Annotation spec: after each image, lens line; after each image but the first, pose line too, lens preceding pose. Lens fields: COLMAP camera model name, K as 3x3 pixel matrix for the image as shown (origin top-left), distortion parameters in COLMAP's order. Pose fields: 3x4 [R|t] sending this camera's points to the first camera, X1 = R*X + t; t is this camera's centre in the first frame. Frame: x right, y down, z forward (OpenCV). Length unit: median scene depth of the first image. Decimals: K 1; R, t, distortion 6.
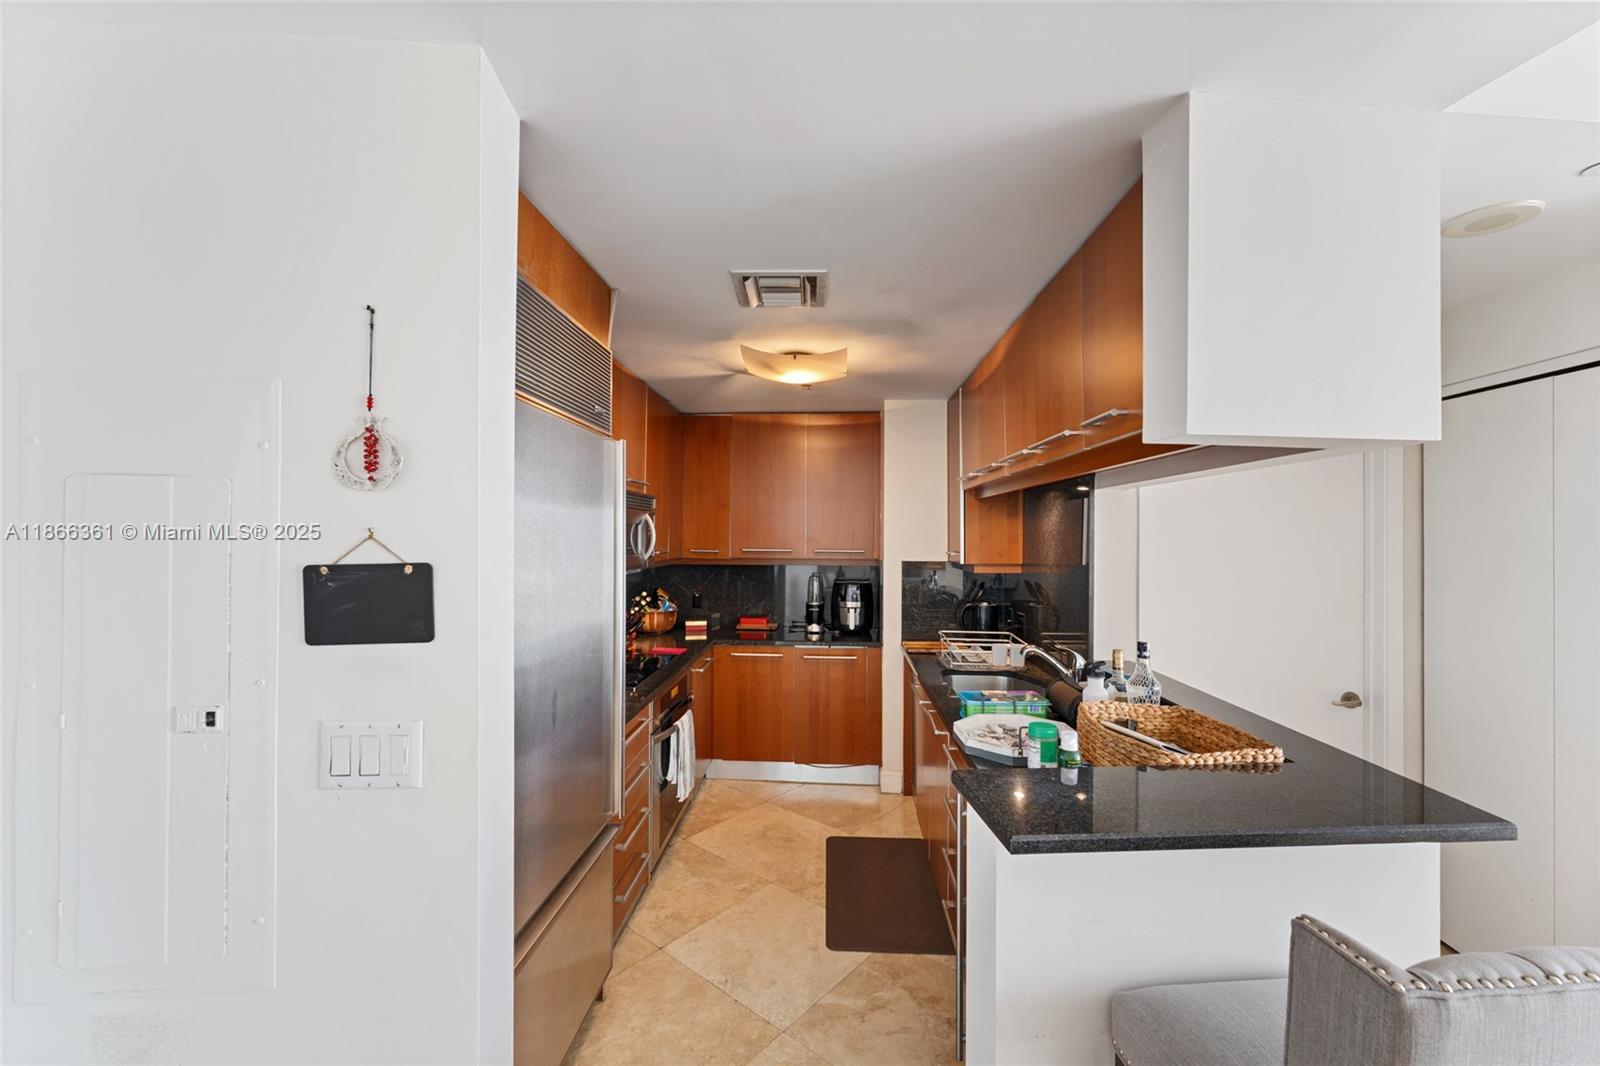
lens RADIAL K [[638.1, 0, 800.0], [0, 638.1, 533.0], [0, 0, 1]] dist [0.000563, 0.000057]
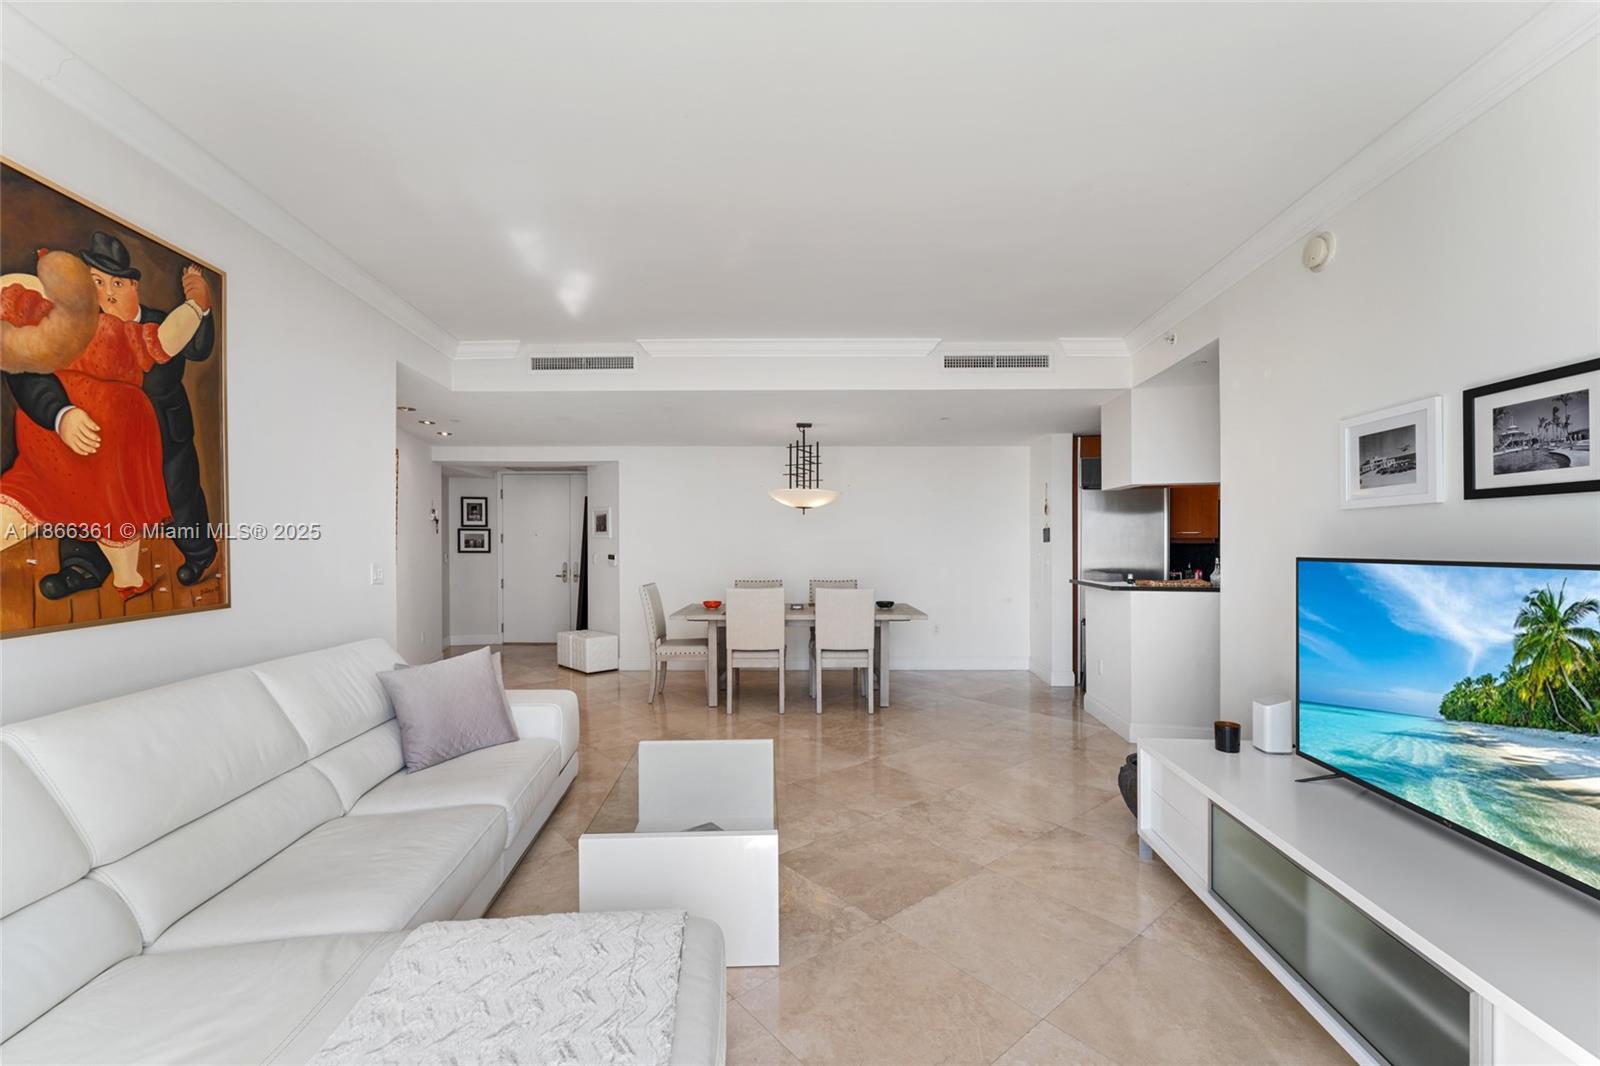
lens RADIAL K [[642.8, 0, 796.9], [0, 642.8, 544.5], [0, 0, 1]] dist [-0.000755, -0.000075]
pose [[-0.179053, -0.006535, -0.983818, 1.636110], [0.002994, 0.999970, -0.007187, 0.069299], [0.983835, -0.004232, -0.179028, -0.054387]]
